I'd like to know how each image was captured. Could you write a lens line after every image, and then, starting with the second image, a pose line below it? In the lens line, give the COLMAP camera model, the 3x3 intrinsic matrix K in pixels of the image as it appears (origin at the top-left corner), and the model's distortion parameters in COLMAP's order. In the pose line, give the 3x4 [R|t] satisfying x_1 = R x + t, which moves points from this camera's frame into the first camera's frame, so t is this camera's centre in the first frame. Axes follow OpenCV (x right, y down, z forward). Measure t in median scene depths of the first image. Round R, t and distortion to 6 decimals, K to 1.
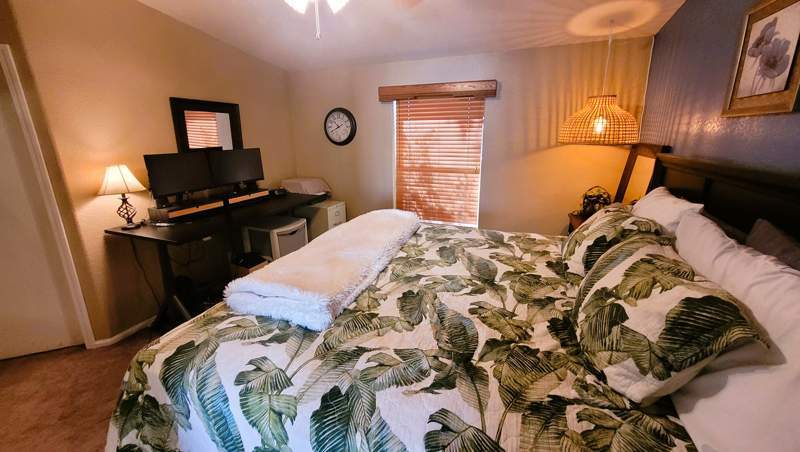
lens RADIAL K [[318.2, 0, 402.9], [0, 318.2, 220.0], [0, 0, 1]] dist [0.010922, -0.001387]
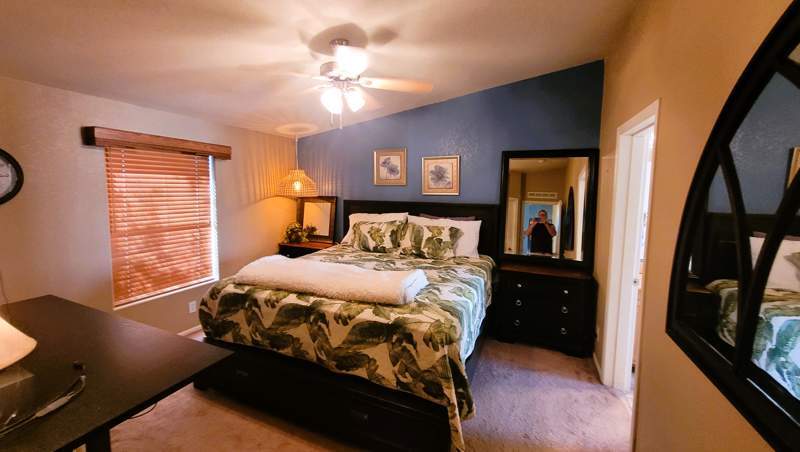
lens RADIAL K [[318.2, 0, 395.4], [0, 318.2, 225.3], [0, 0, 1]] dist [0.010922, -0.001387]
pose [[0.015234, -0.105237, 0.994330, -0.777489], [0.253942, 0.962247, 0.097951, -0.094142], [-0.967099, 0.251010, 0.041383, 0.348828]]
